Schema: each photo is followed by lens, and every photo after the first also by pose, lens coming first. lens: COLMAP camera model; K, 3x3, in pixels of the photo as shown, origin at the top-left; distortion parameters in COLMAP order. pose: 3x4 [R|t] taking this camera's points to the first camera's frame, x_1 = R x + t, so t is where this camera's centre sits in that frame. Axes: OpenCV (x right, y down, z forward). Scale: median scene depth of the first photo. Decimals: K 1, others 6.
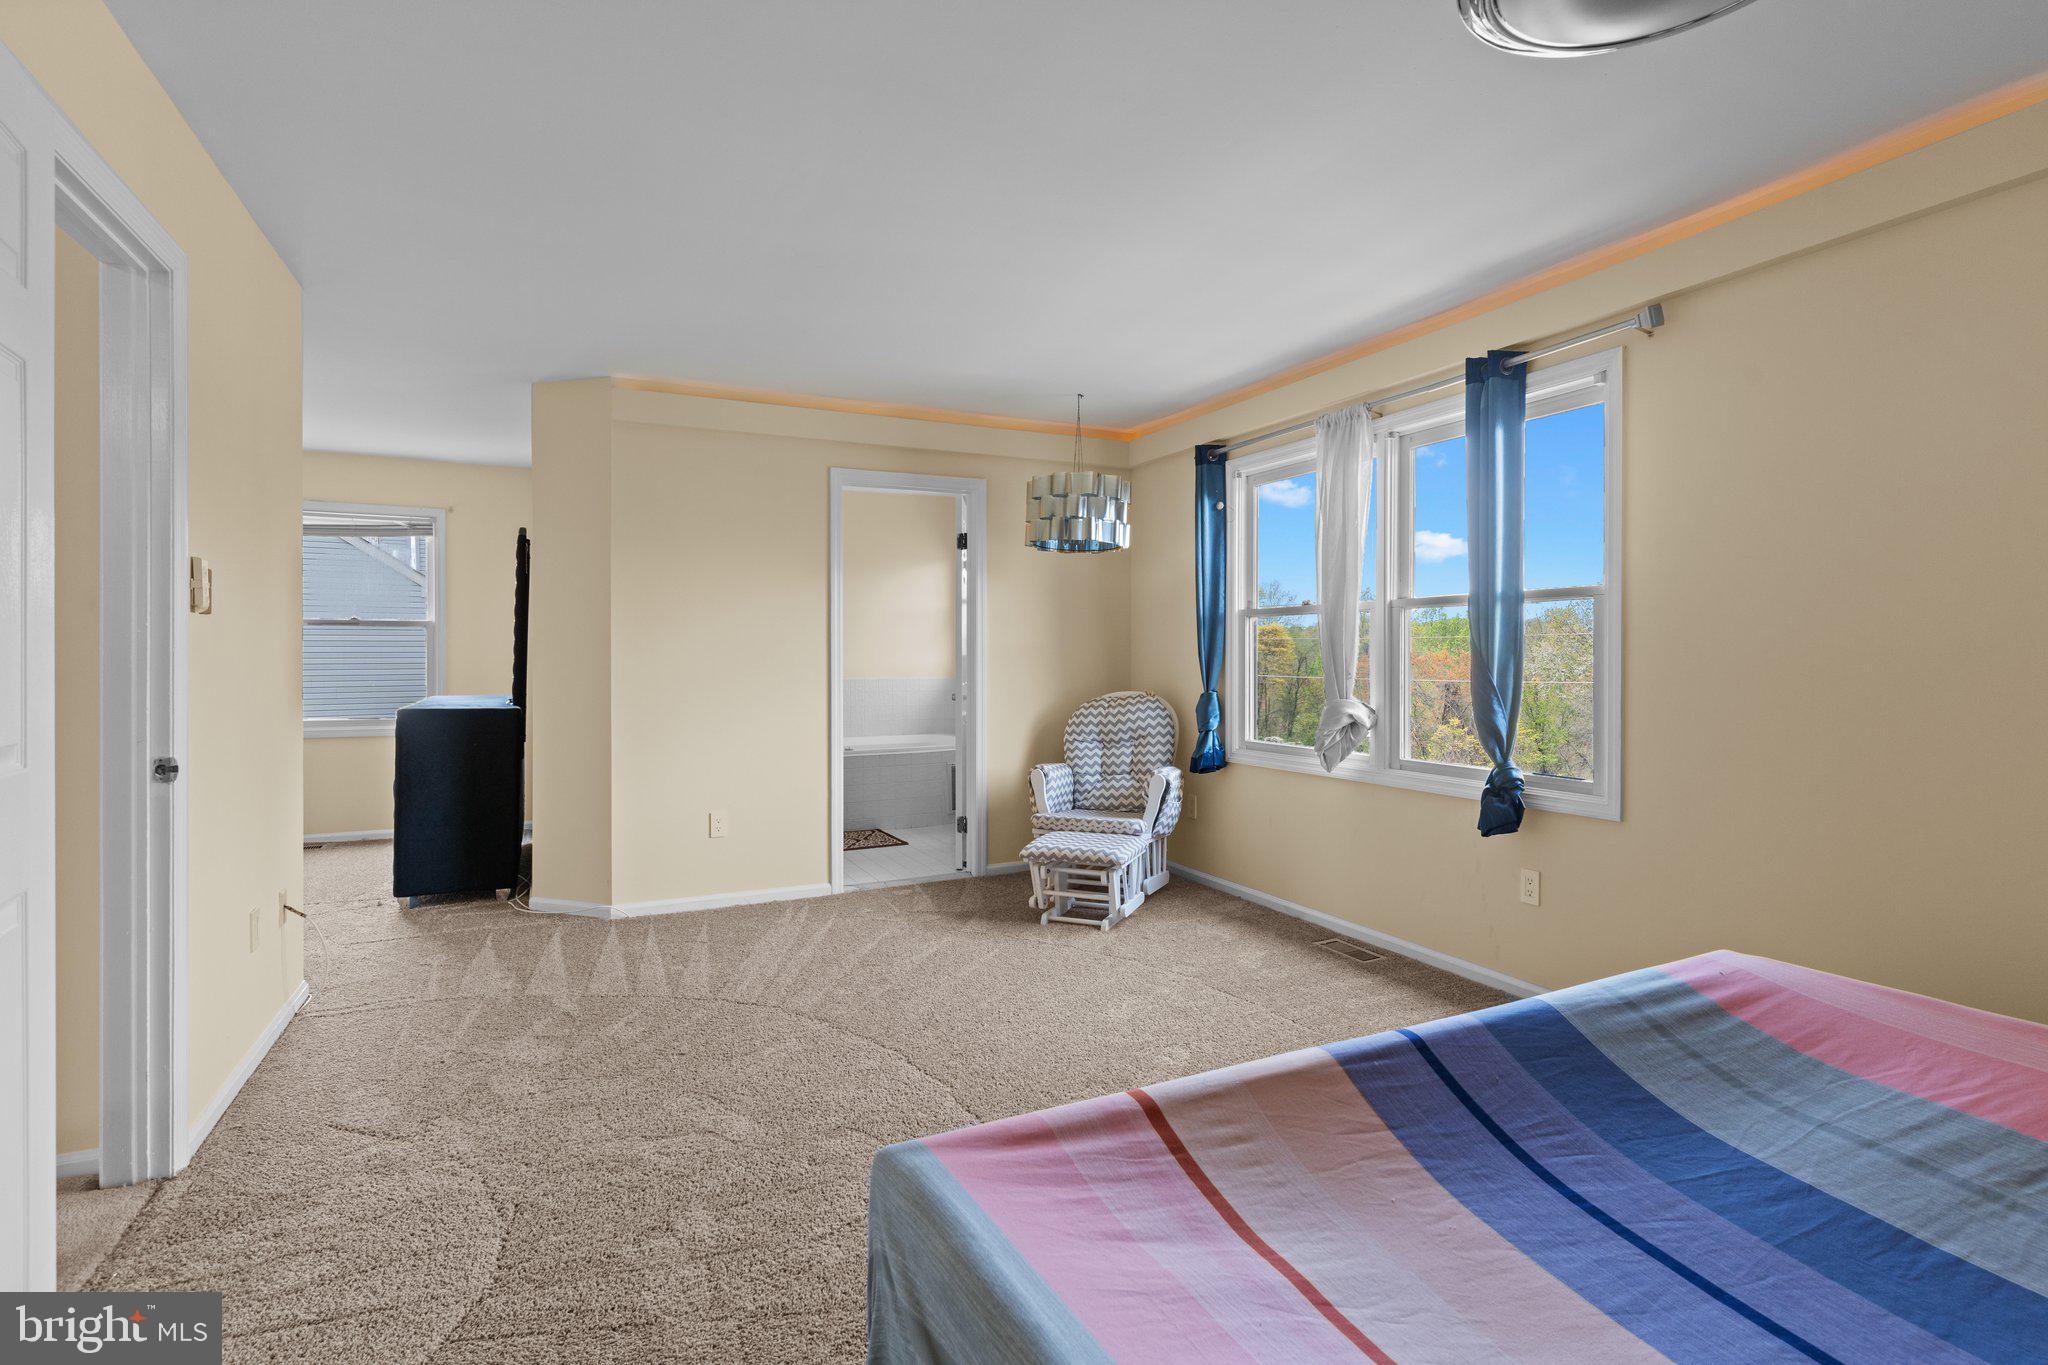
lens RADIAL K [[972.5, 0, 1015.5], [0, 972.5, 665.6], [0, 0, 1]] dist [0.002573, -0.000456]
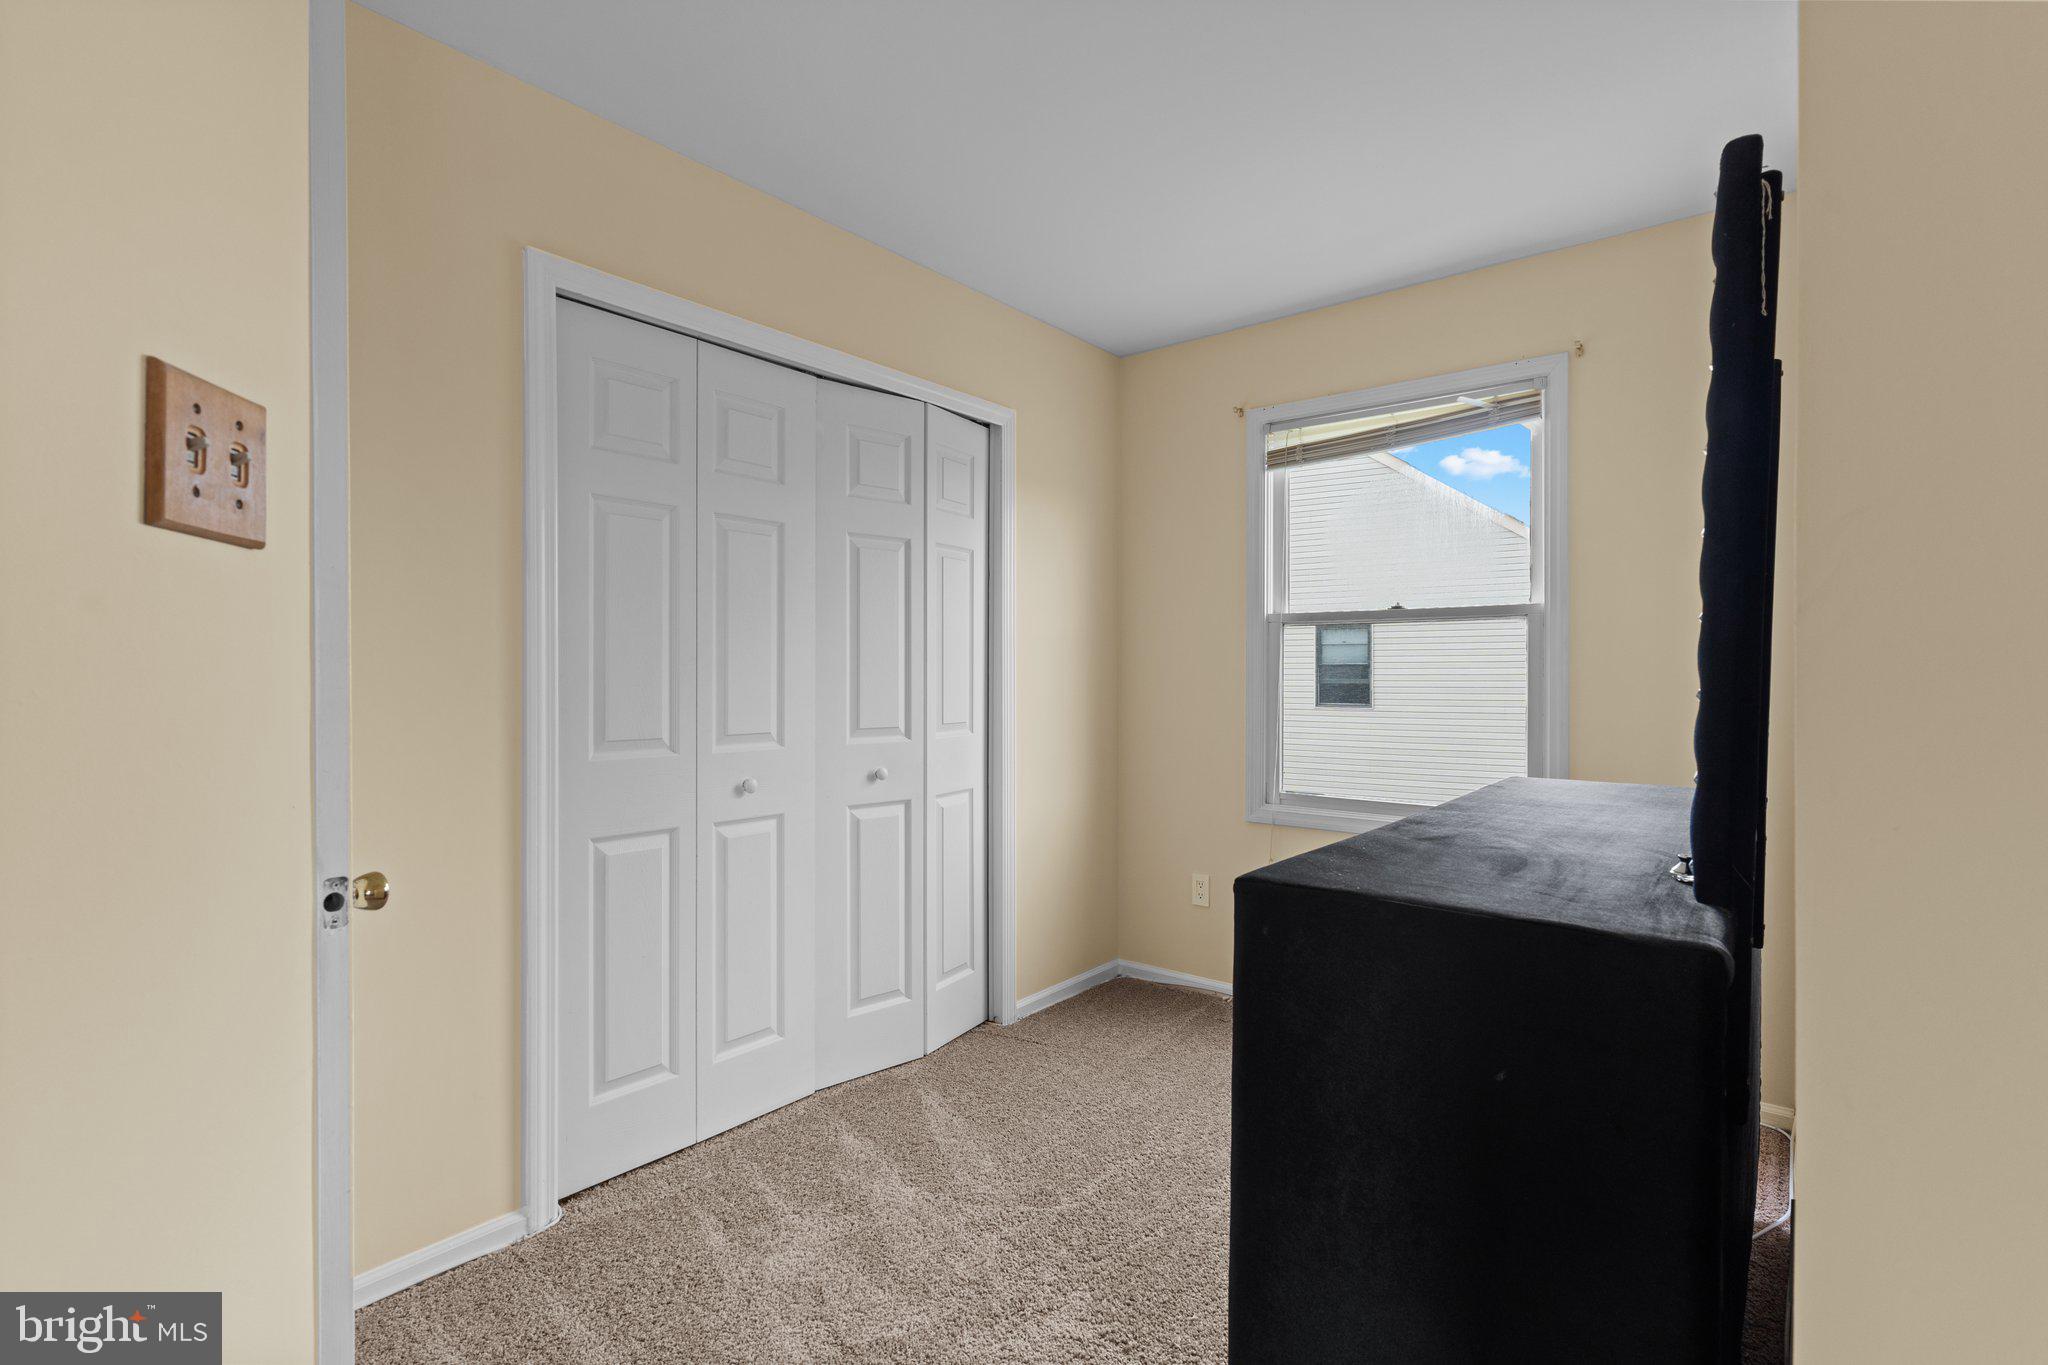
lens RADIAL K [[972.5, 0, 1015.5], [0, 972.5, 665.6], [0, 0, 1]] dist [0.002573, -0.000456]
pose [[0.426552, -0.009049, -0.904418, -0.305417], [-0.010624, 0.999831, -0.015014, -0.006506], [0.904400, 0.016012, 0.426384, 0.613028]]
